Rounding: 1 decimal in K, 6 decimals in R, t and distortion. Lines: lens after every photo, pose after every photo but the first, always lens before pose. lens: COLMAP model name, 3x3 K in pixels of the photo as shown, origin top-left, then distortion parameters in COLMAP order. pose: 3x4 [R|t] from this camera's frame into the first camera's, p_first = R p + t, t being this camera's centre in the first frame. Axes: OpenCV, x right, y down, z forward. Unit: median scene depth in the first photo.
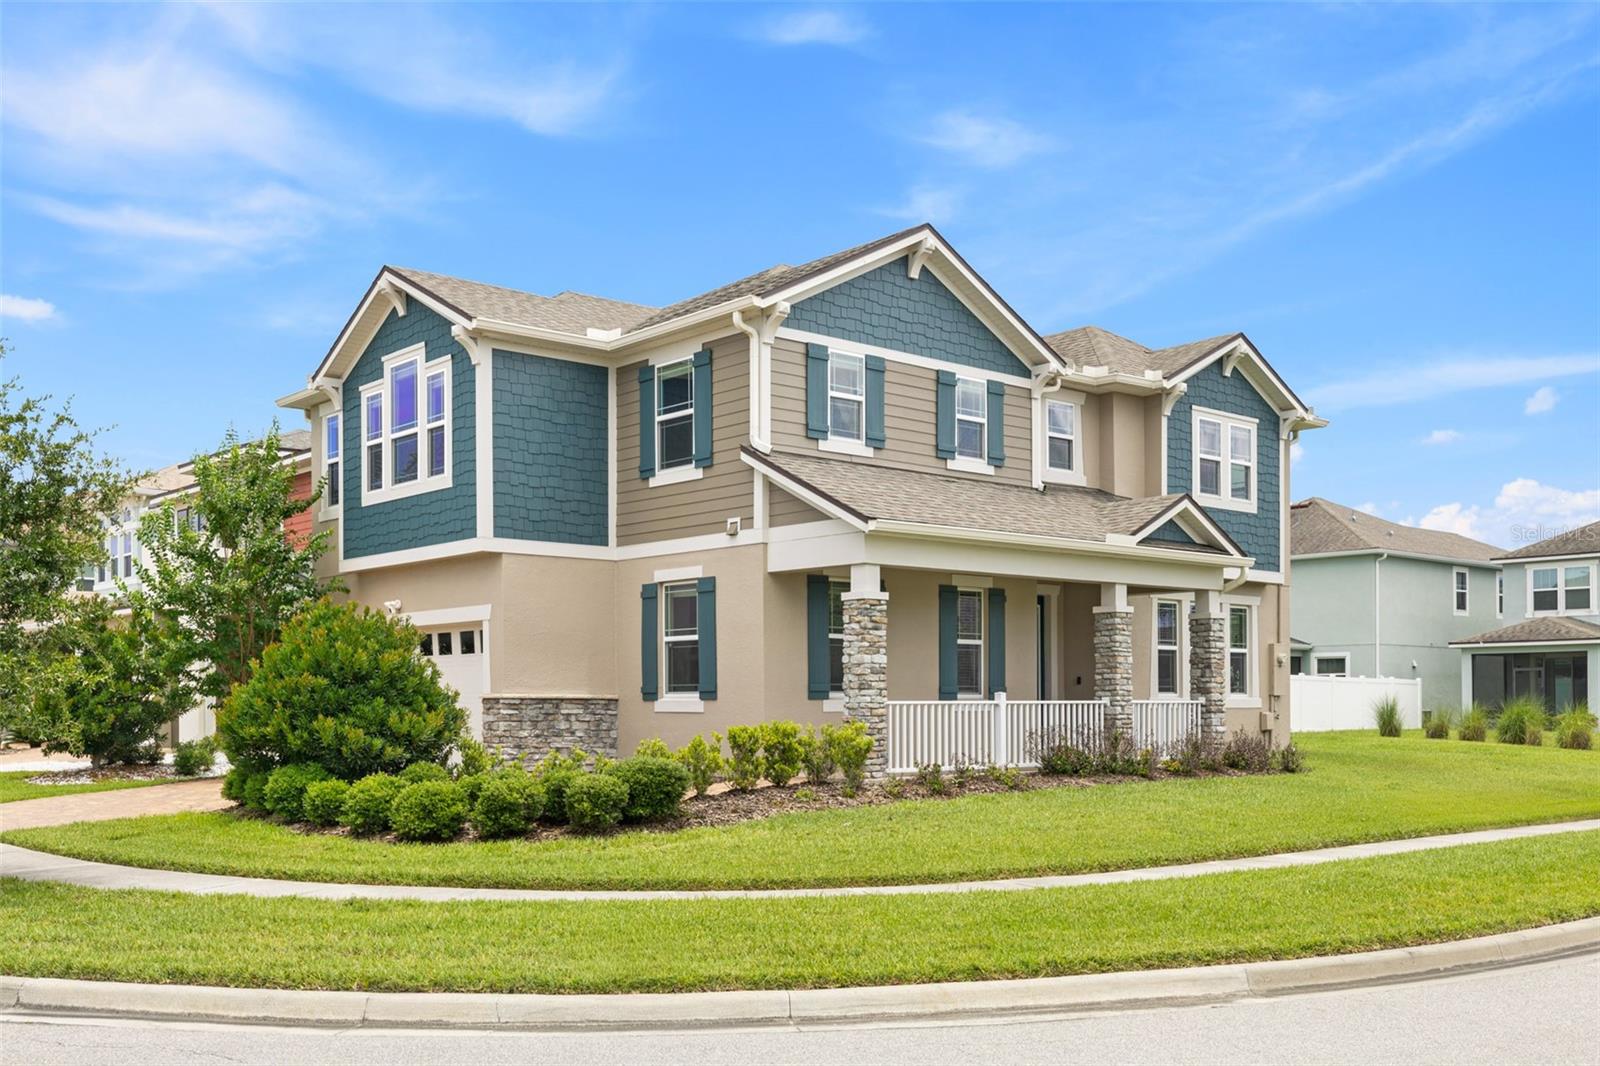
lens RADIAL K [[1559.1, 0, 798.9], [0, 1559.1, 714.6], [0, 0, 1]] dist [0.004473, 0.002422]
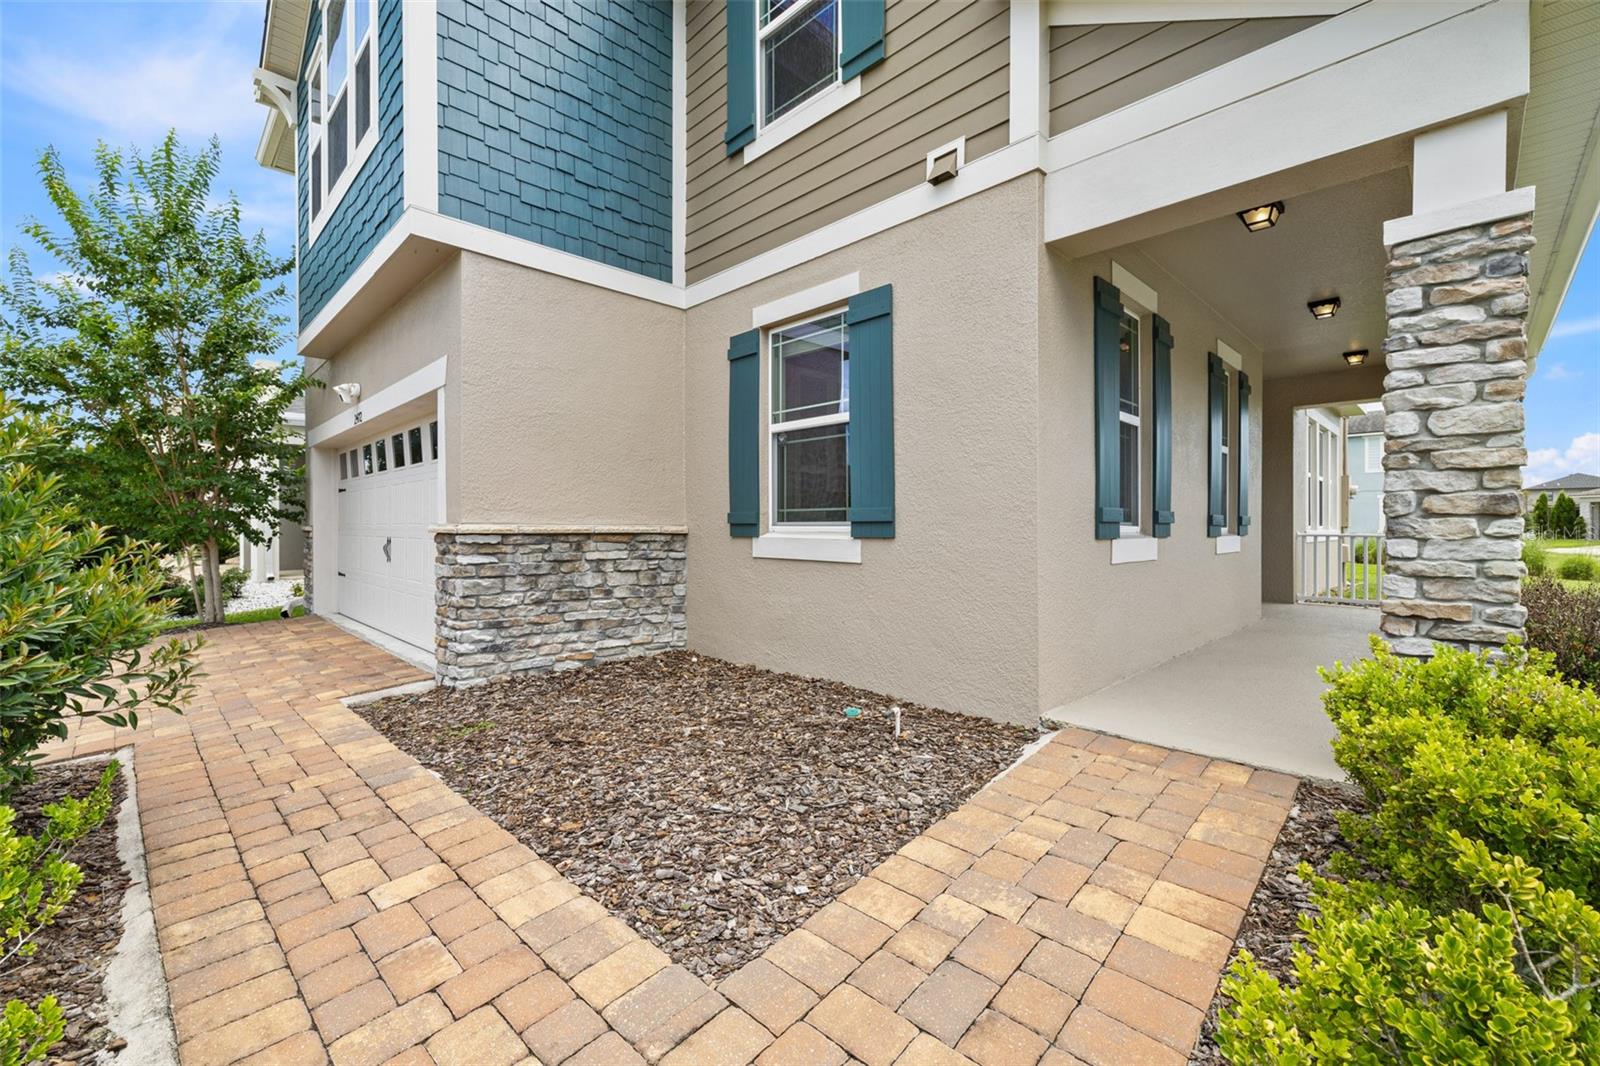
lens RADIAL K [[665.2, 0, 800.0], [0, 665.2, 533.0], [0, 0, 1]] dist [0.001110, 0.000115]
pose [[0.998318, 0.003090, 0.057886, -0.090971], [-0.003292, 0.999989, 0.003383, -0.011546], [-0.057875, -0.003568, 0.998317, 0.770126]]
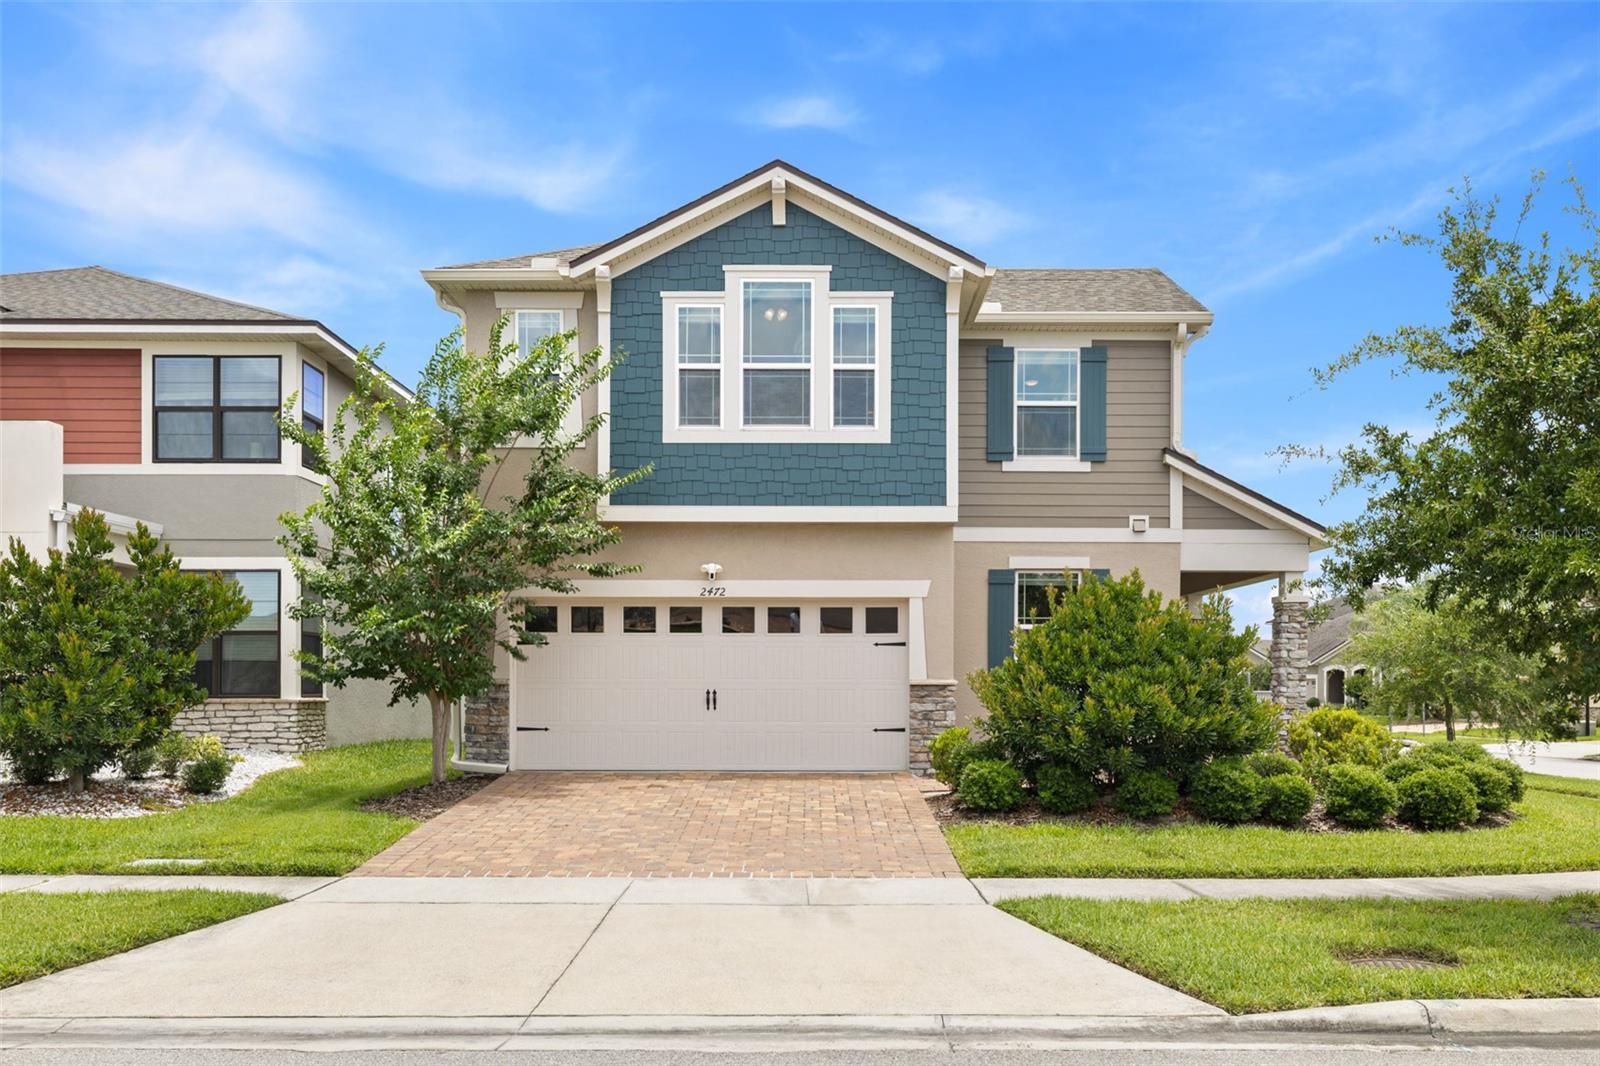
lens RADIAL K [[1432.4, 0, 802.5], [0, 1432.4, 730.8], [0, 0, 1]] dist [-0.011056, -0.003665]
pose [[0.648474, -0.014305, 0.761102, -0.882154], [0.001551, 0.999846, 0.017471, 0.001534], [-0.761235, -0.010149, 0.648397, 0.522042]]
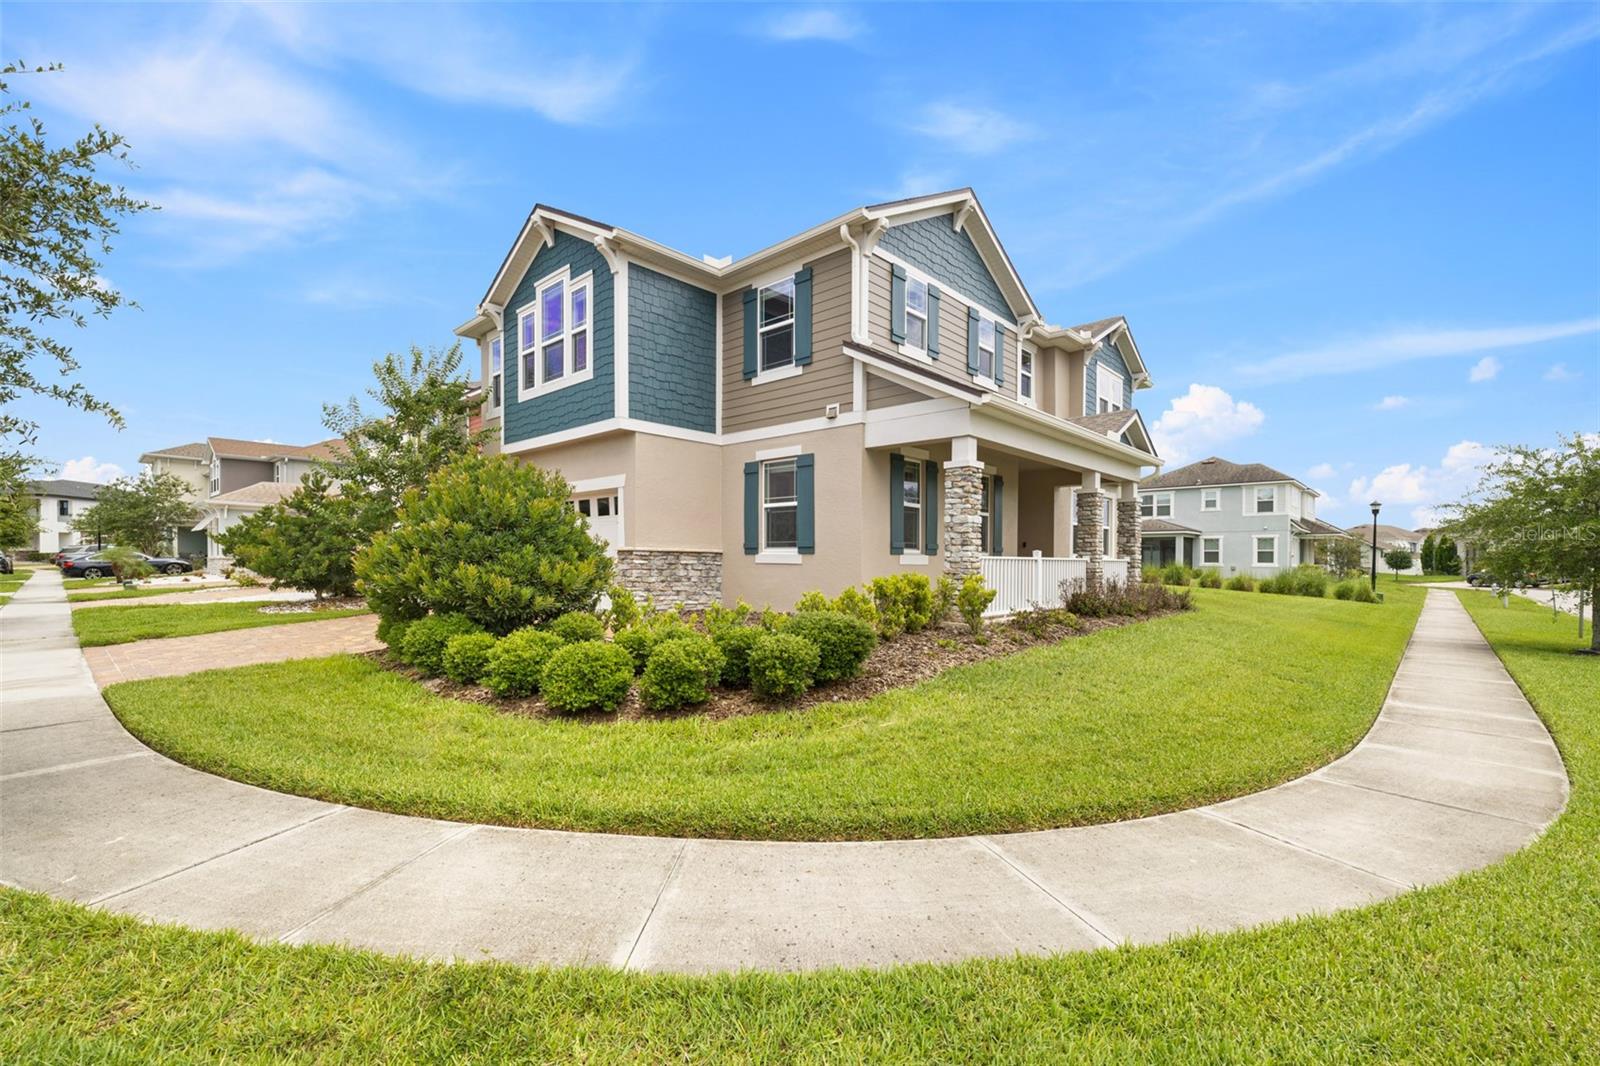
lens RADIAL K [[687.7, 0, 798.8], [0, 687.7, 580.7], [0, 0, 1]] dist [0.000042, -0.000018]
pose [[0.994645, 0.008056, 0.103036, -0.116831], [-0.010405, 0.999698, 0.022276, -0.000212], [-0.102825, -0.023229, 0.994428, 0.445330]]
